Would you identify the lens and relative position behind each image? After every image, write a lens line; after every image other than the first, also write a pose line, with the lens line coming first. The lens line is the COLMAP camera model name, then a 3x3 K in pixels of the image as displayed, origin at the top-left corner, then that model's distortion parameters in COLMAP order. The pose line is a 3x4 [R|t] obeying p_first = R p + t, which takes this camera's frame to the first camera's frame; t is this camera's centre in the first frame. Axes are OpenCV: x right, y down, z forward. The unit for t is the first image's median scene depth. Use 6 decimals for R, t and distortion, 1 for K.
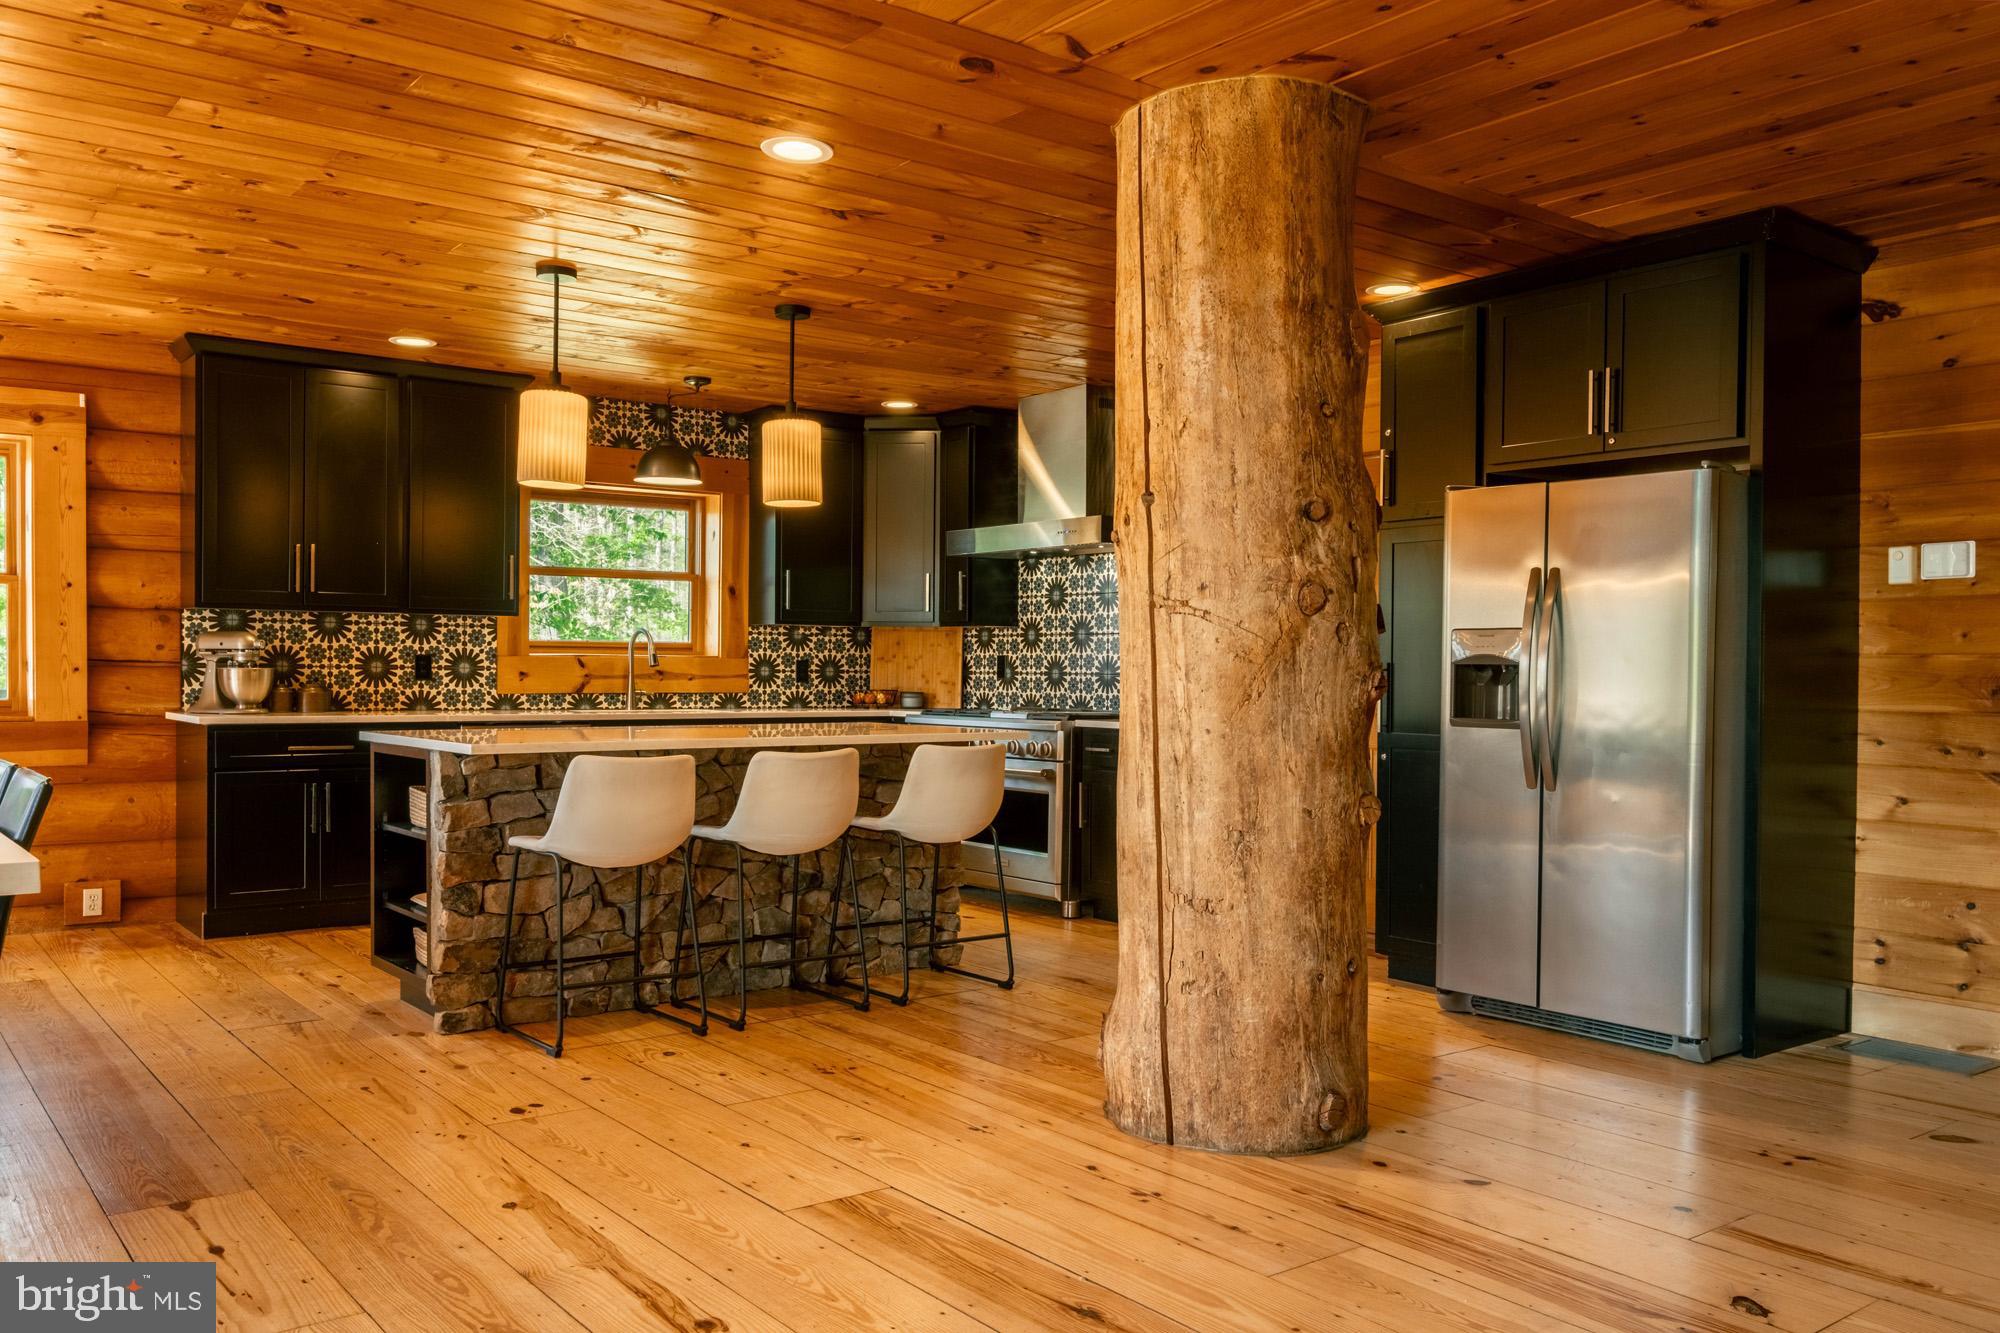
lens RADIAL K [[1548.5, 0, 990.1], [0, 1548.5, 694.1], [0, 0, 1]] dist [-0.002088, 0.042316]
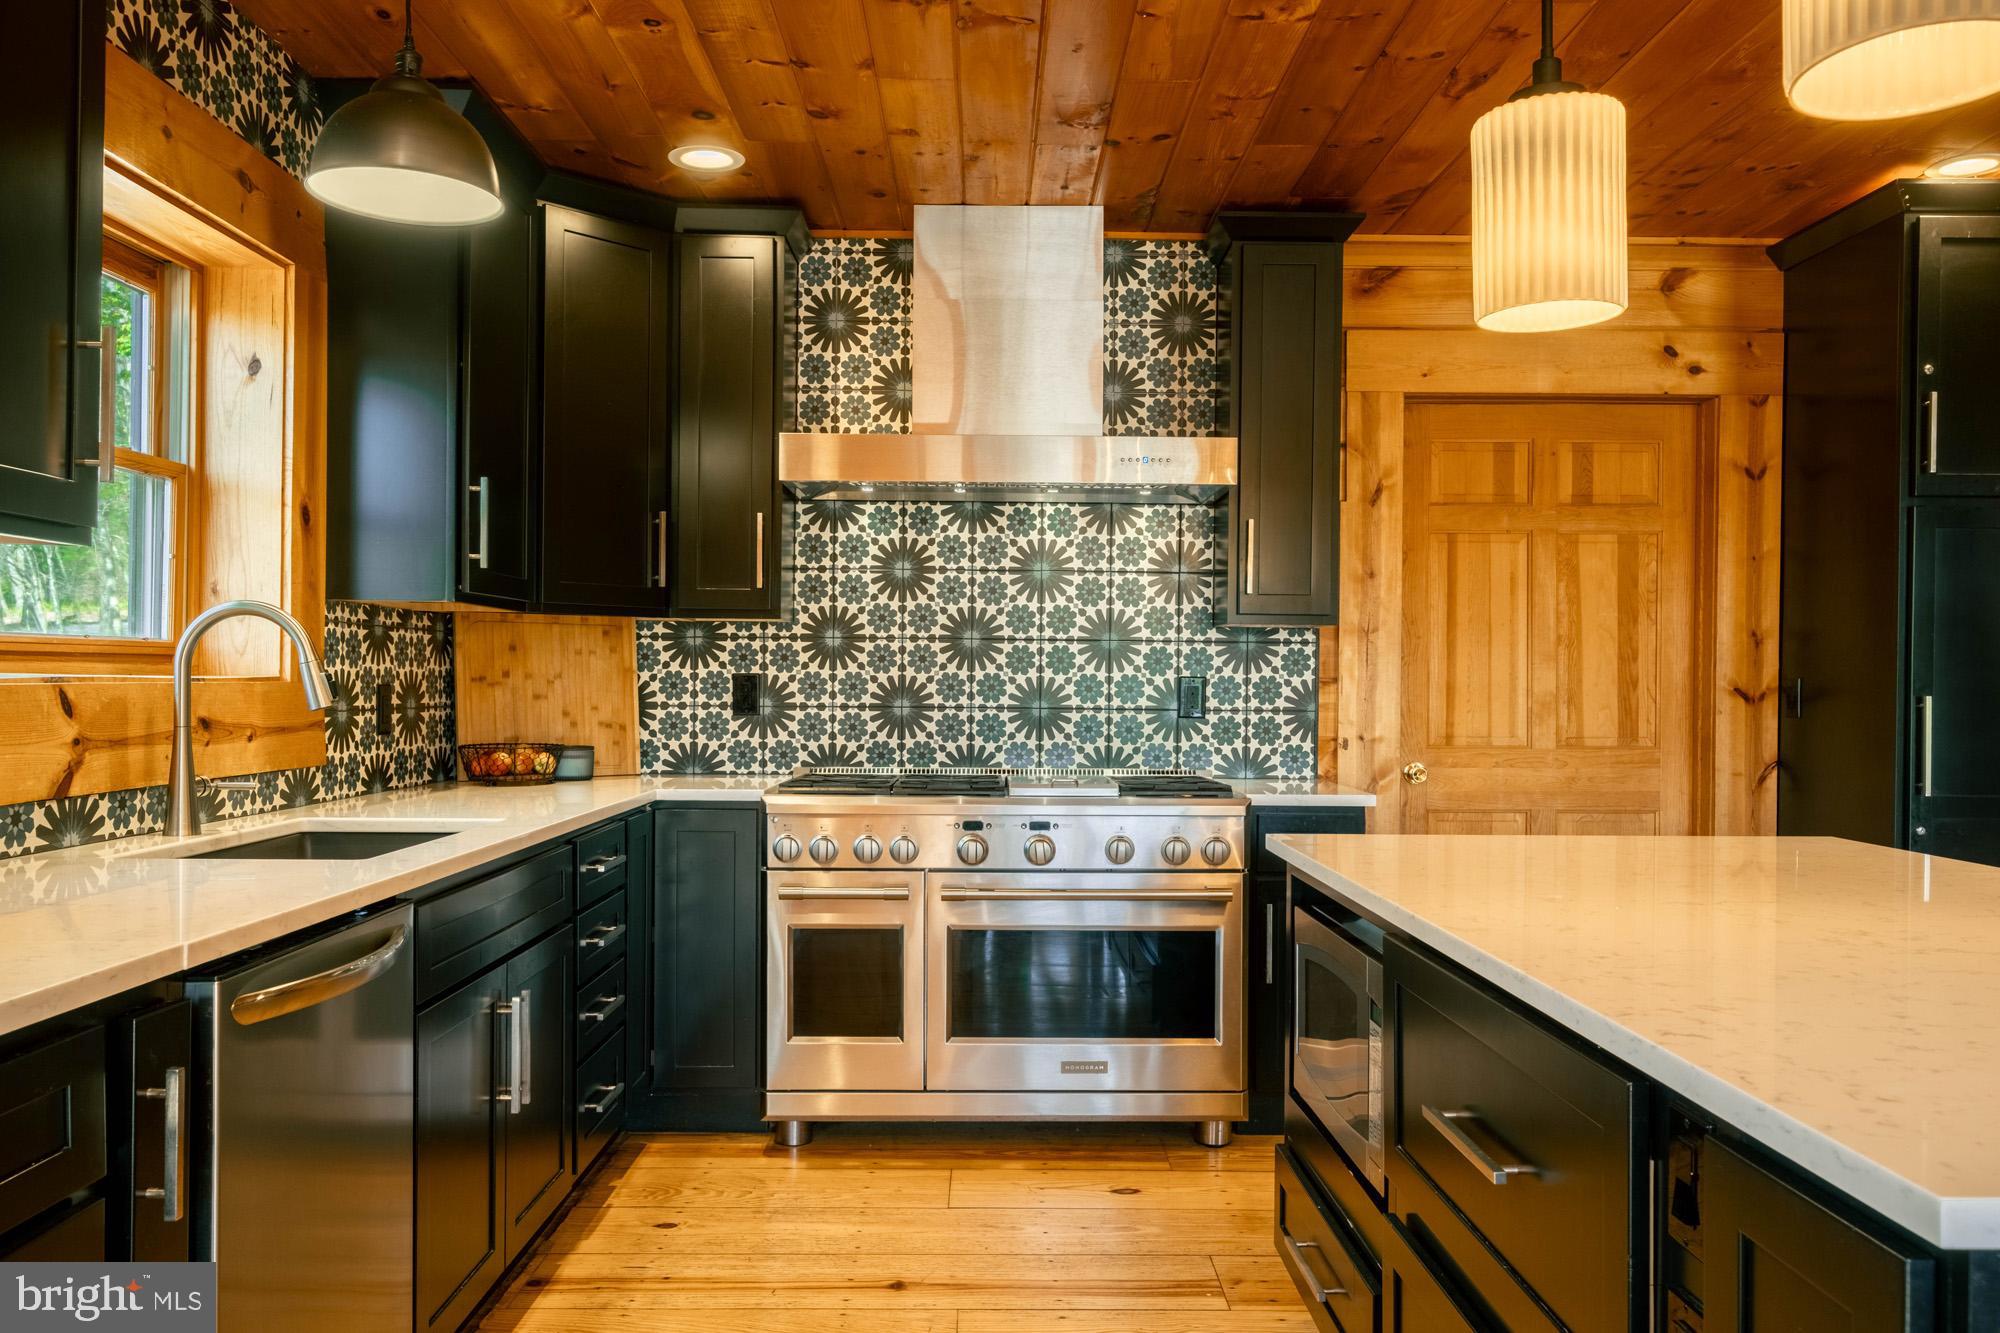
lens RADIAL K [[1548.5, 0, 990.1], [0, 1548.5, 694.1], [0, 0, 1]] dist [-0.002088, 0.042316]
pose [[0.606669, -0.011226, 0.794875, -0.430621], [0.010737, 0.999925, 0.005927, -0.023238], [-0.794882, 0.004939, 0.606744, 0.697869]]
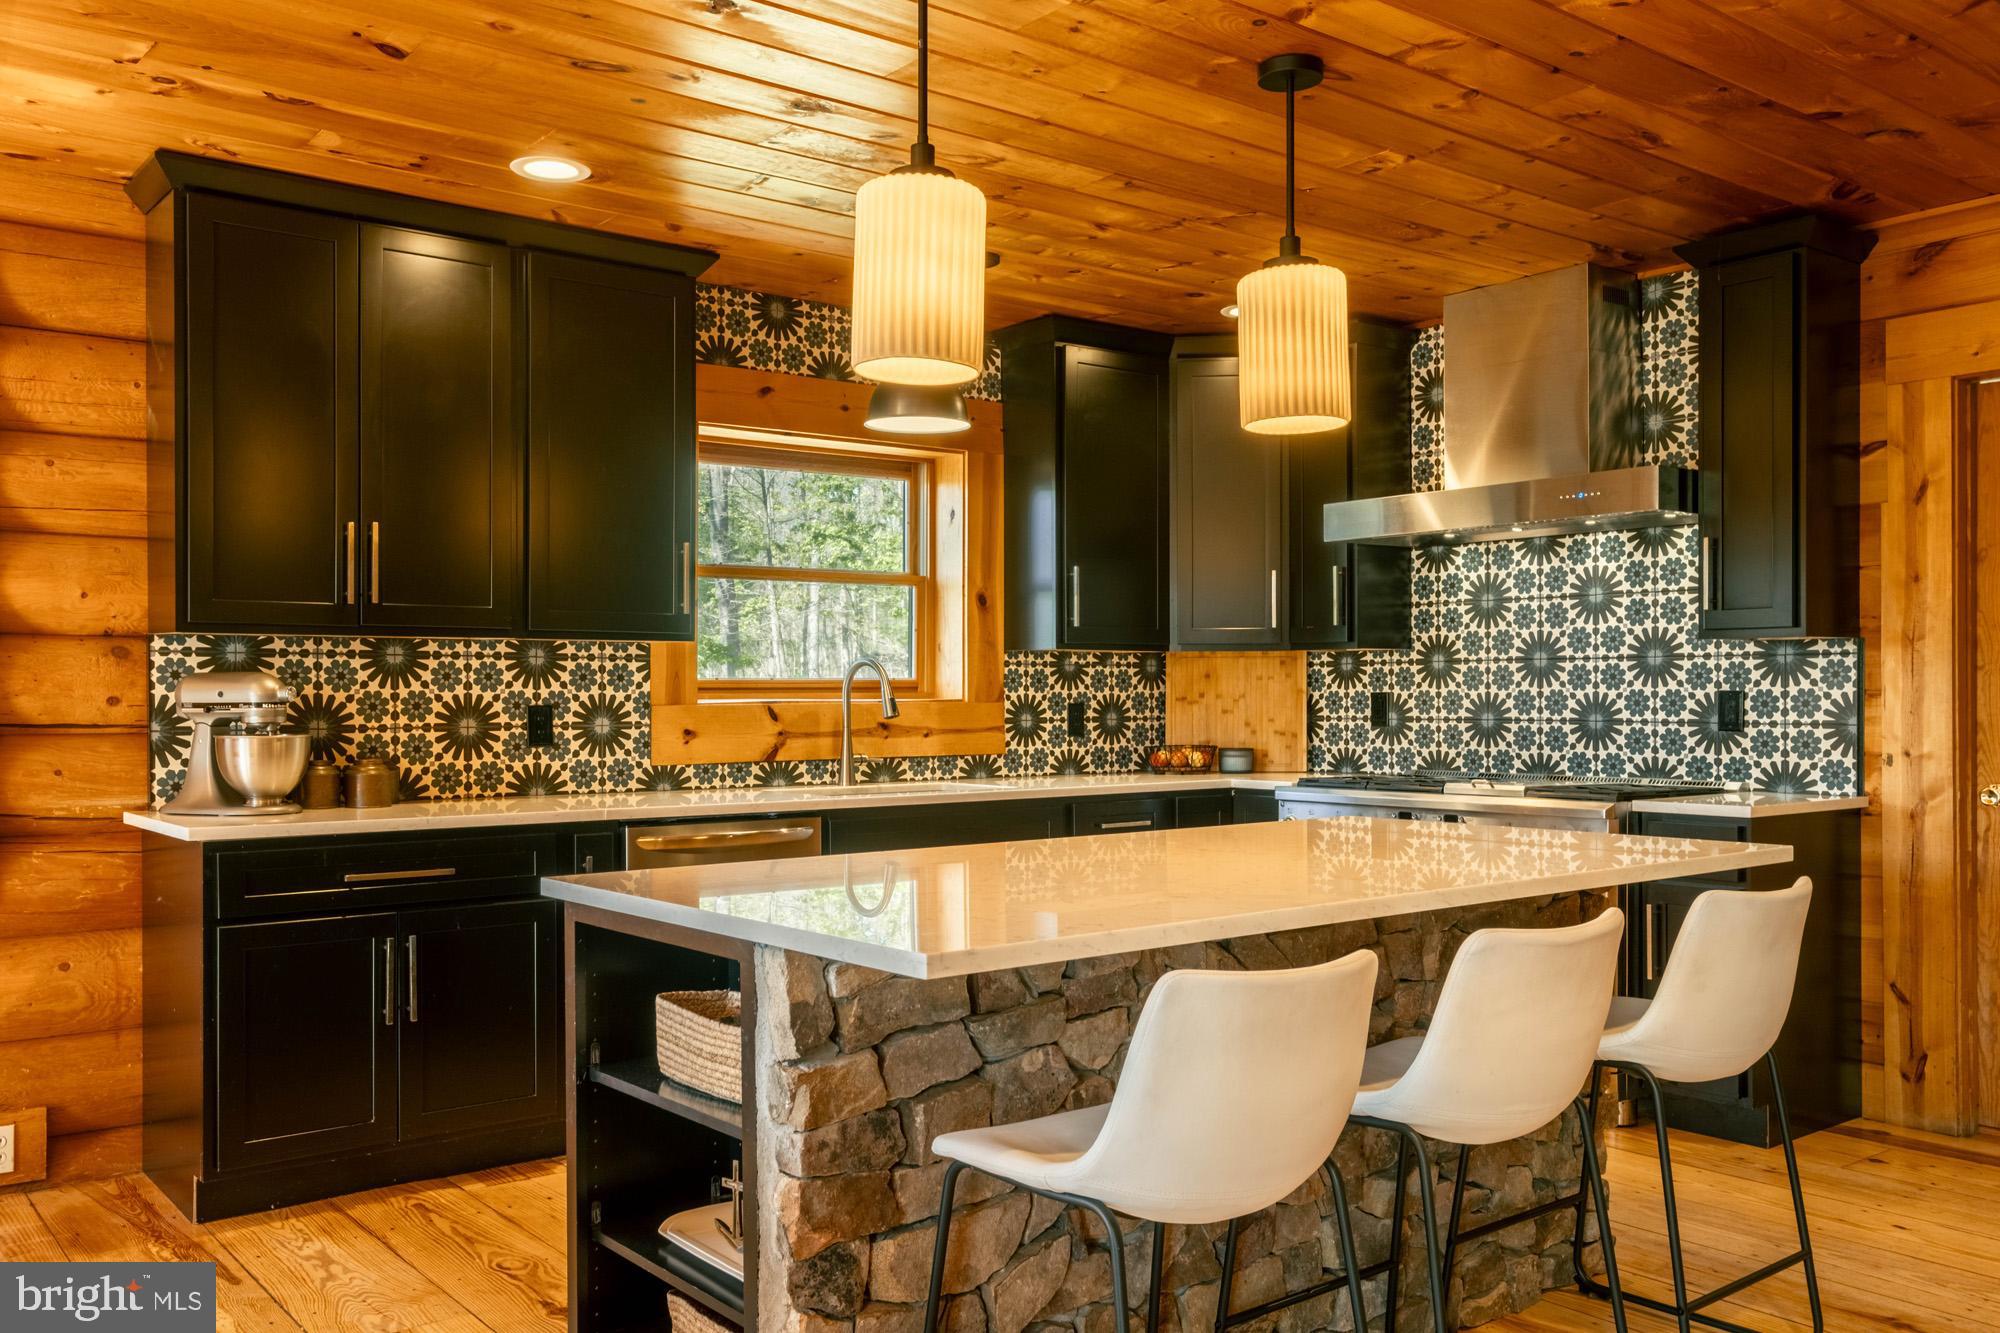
lens RADIAL K [[1640.9, 0, 1005.5], [0, 1640.9, 703.1], [0, 0, 1]] dist [-0.003777, 0.049526]
pose [[0.999775, -0.012539, 0.017113, -0.191886], [0.012743, 0.999848, -0.011862, -0.016258], [-0.016962, 0.012078, 0.999783, 0.343488]]
